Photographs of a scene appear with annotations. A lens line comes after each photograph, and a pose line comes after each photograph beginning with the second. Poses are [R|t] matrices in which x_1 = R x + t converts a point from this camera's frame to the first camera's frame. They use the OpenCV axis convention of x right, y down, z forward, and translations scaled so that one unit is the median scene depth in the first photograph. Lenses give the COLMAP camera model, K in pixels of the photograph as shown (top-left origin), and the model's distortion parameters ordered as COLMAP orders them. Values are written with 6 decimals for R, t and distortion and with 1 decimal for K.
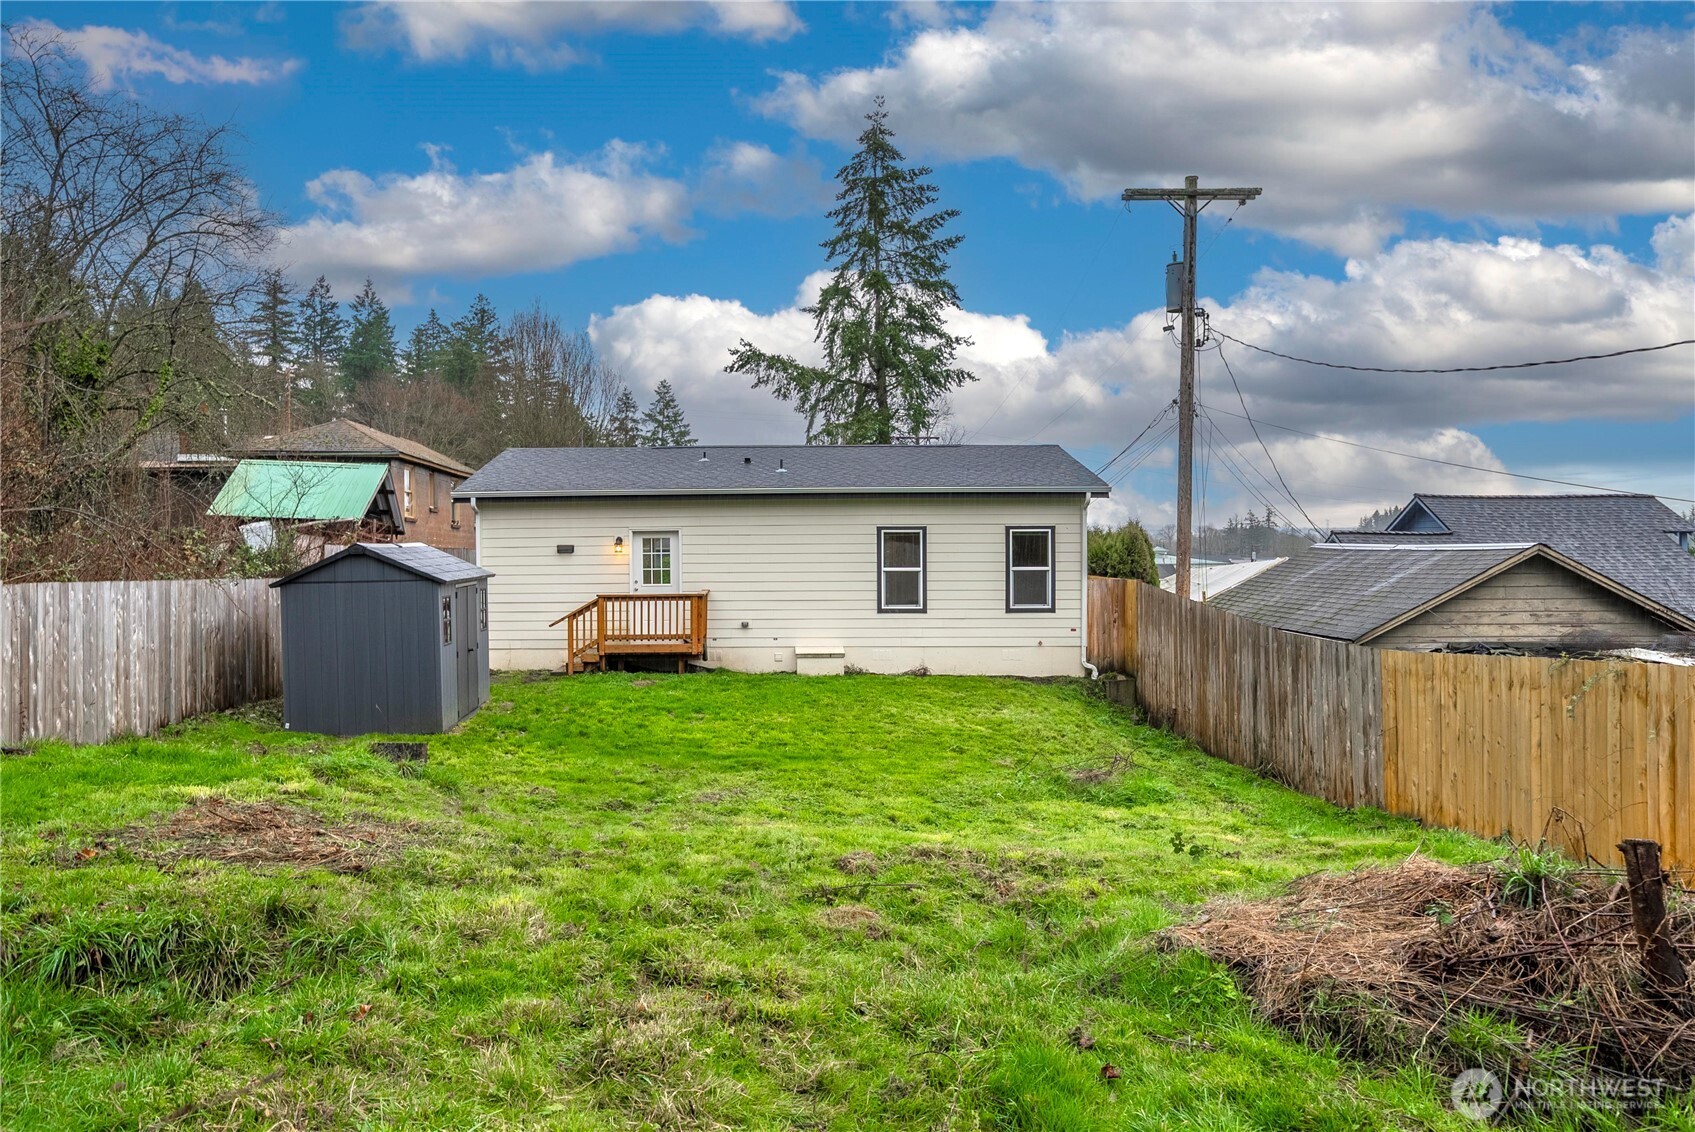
lens RADIAL K [[1154.0, 0, 827.3], [0, 1154.0, 570.0], [0, 0, 1]] dist [-0.004147, -0.000222]
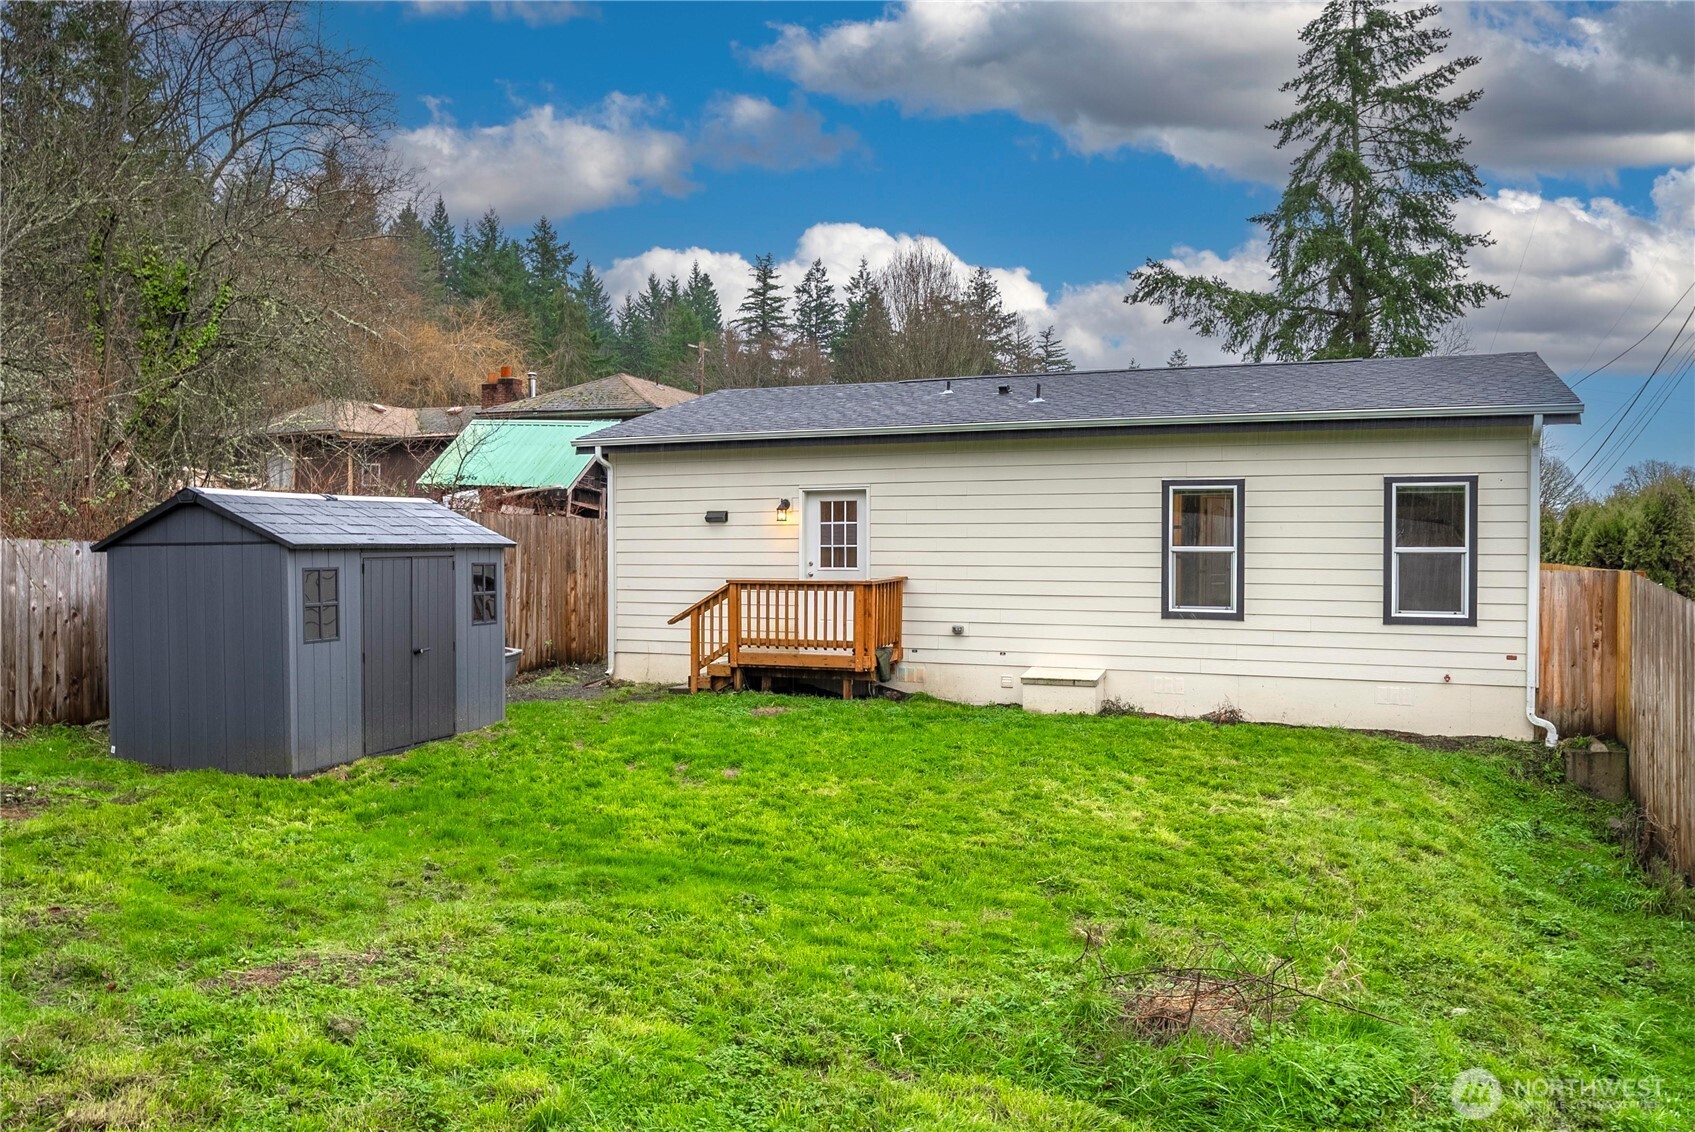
lens RADIAL K [[1312.6, 0, 847.5], [0, 1312.6, 566.0], [0, 0, 1]] dist [-0.003318, 0.002830]
pose [[0.925717, 0.013212, -0.377985, 0.154510], [-0.014390, 0.999896, -0.000292, 0.011402], [0.377942, 0.005709, 0.925811, 0.274136]]
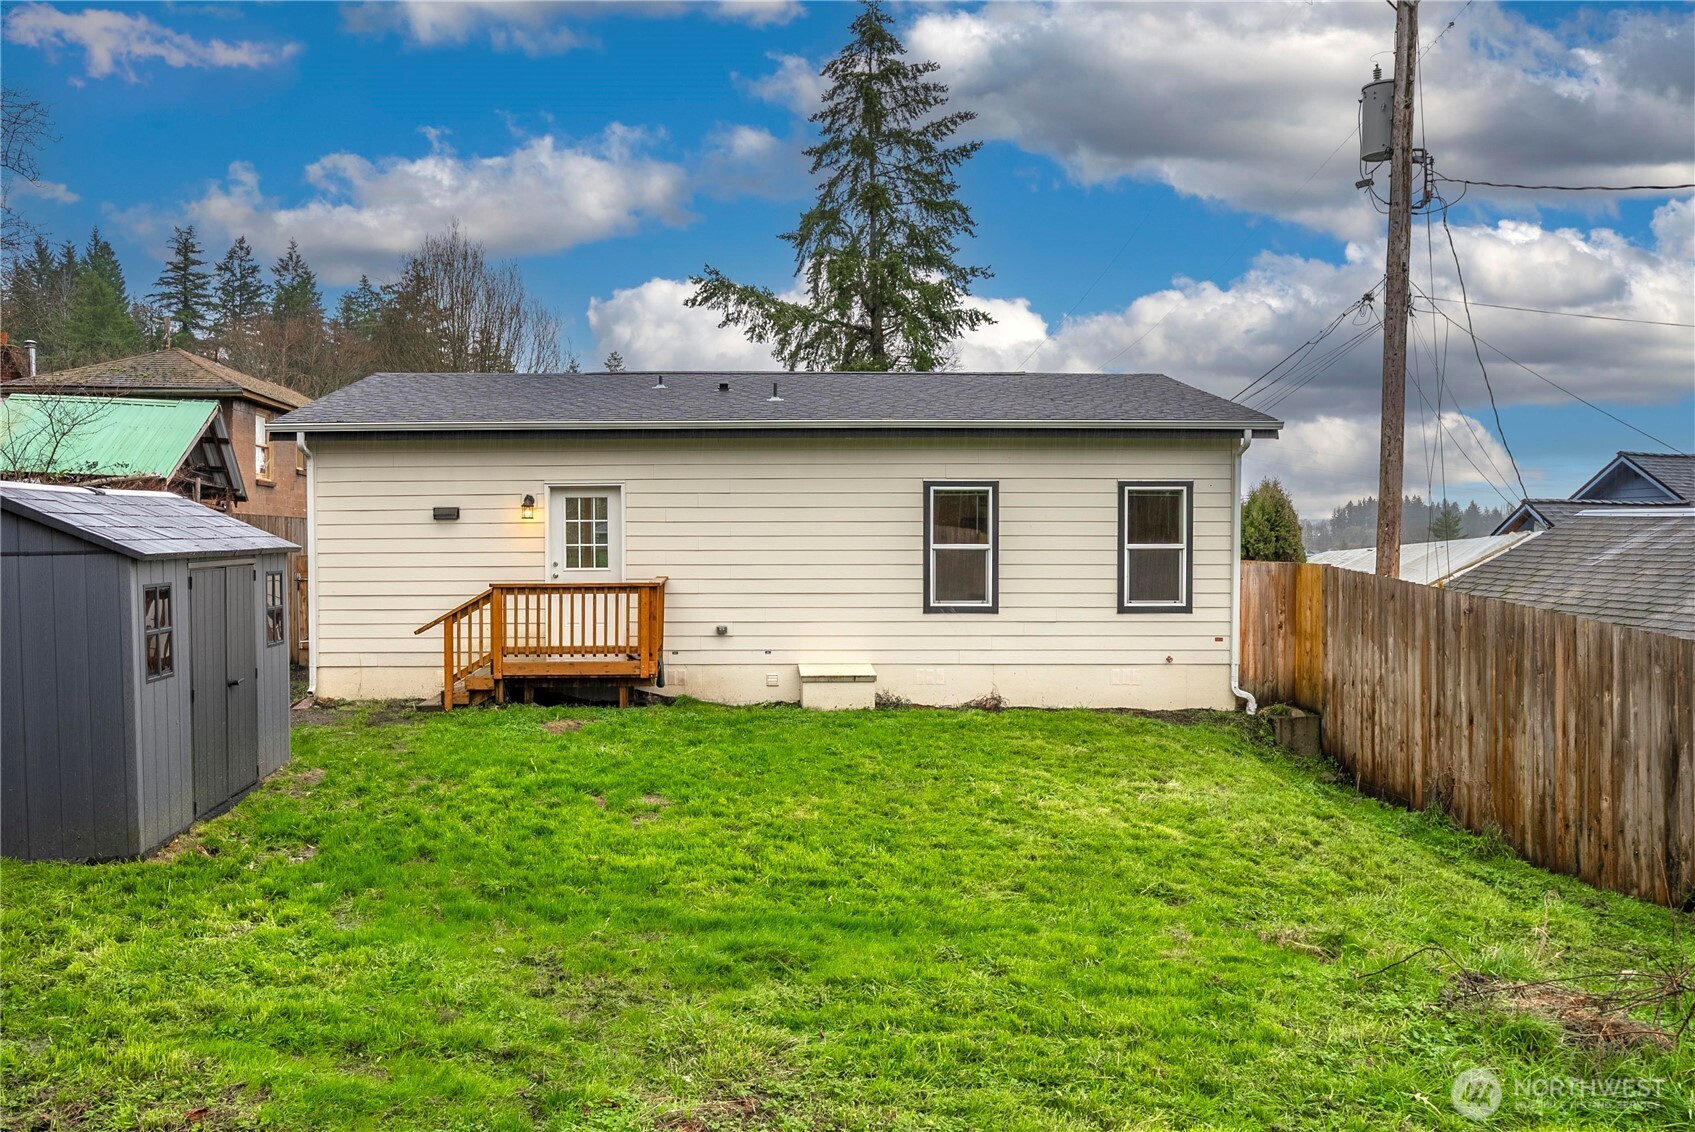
lens RADIAL K [[1247.5, 0, 808.0], [0, 1247.5, 566.5], [0, 0, 1]] dist [-0.002977, -0.000874]
pose [[0.999903, 0.003417, 0.013506, -0.031917], [-0.003496, 0.999977, 0.005817, 0.006825], [-0.013486, -0.005863, 0.999892, 0.290754]]
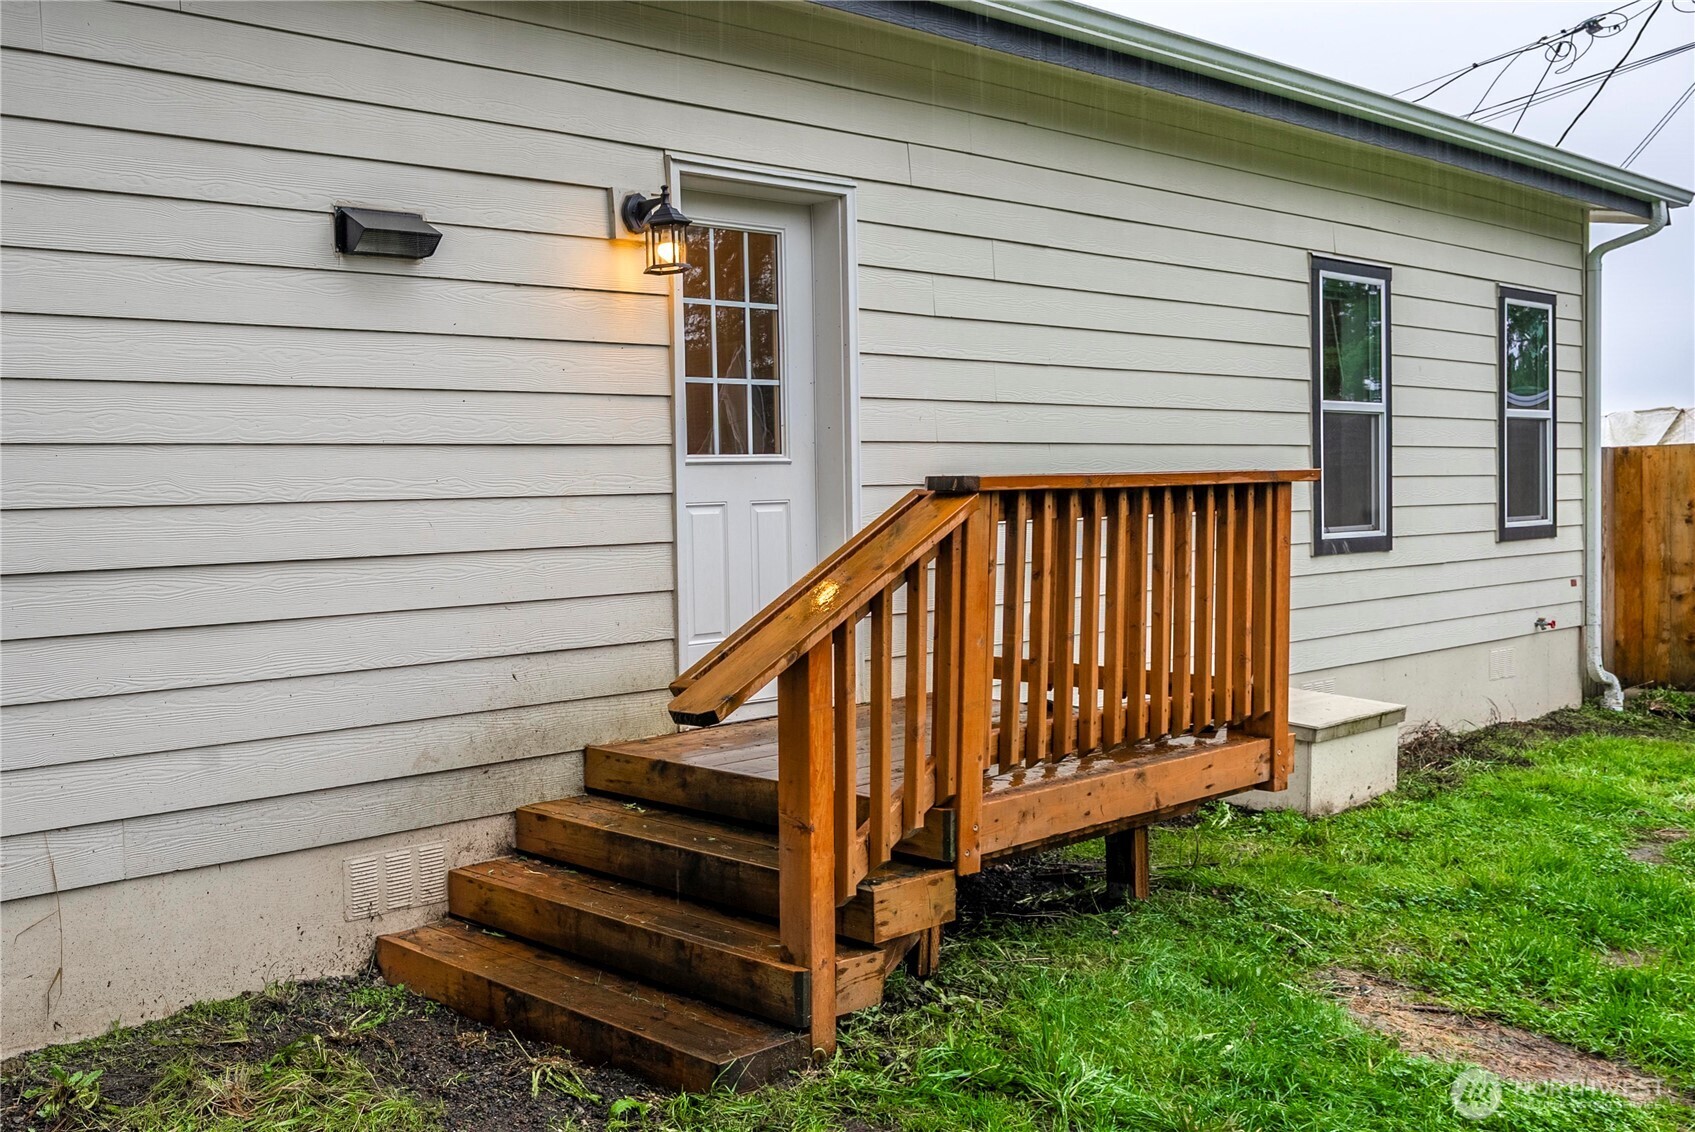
lens RADIAL K [[1821.2, 0, 847.5], [0, 1821.2, 566.0], [0, 0, 1]] dist [0.009002, 0.007378]
pose [[0.701798, -0.040992, 0.711196, -0.364391], [0.030537, 0.999156, 0.027457, 0.023513], [-0.711721, 0.002449, 0.702458, 0.760454]]
